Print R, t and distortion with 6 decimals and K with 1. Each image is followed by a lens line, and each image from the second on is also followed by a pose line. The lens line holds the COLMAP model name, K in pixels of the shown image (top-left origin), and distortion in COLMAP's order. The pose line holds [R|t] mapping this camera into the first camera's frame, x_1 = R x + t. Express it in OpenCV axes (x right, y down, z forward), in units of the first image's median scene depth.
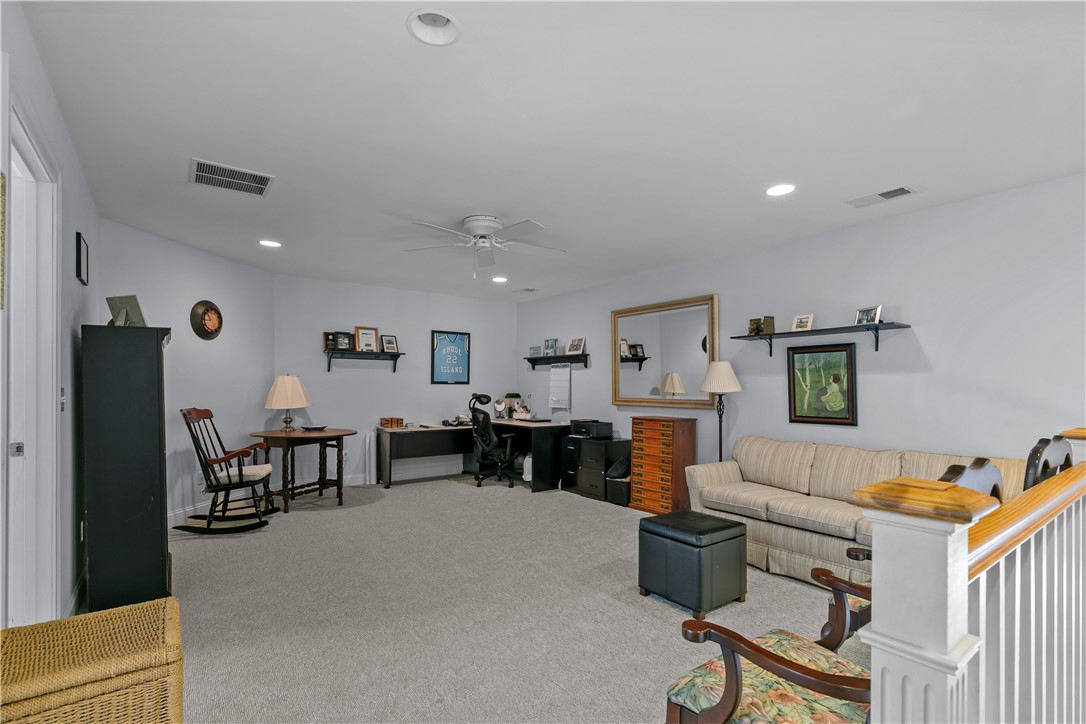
lens RADIAL K [[492.5, 0, 537.8], [0, 492.5, 388.1], [0, 0, 1]] dist [0.001034, 0.000121]
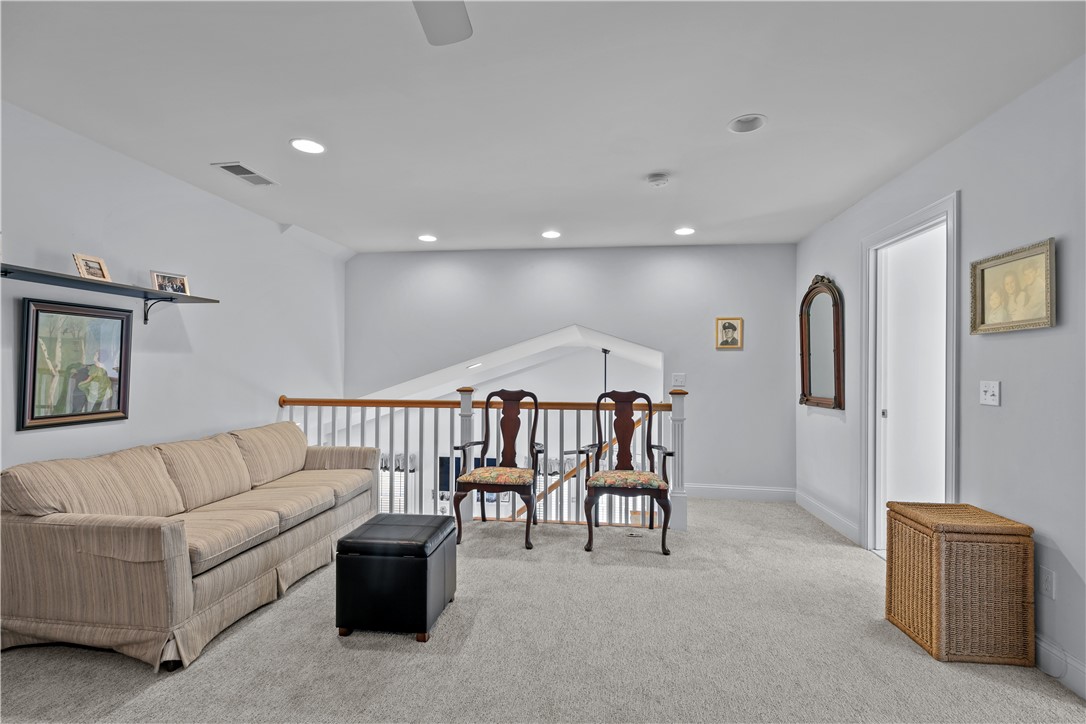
lens RADIAL K [[492.5, 0, 543.4], [0, 492.5, 363.4], [0, 0, 1]] dist [0.001034, 0.000121]
pose [[-0.731743, 0.004985, 0.681562, -0.329727], [-0.002234, 0.999950, -0.009712, -0.003256], [-0.681577, -0.008629, -0.731696, 1.059668]]
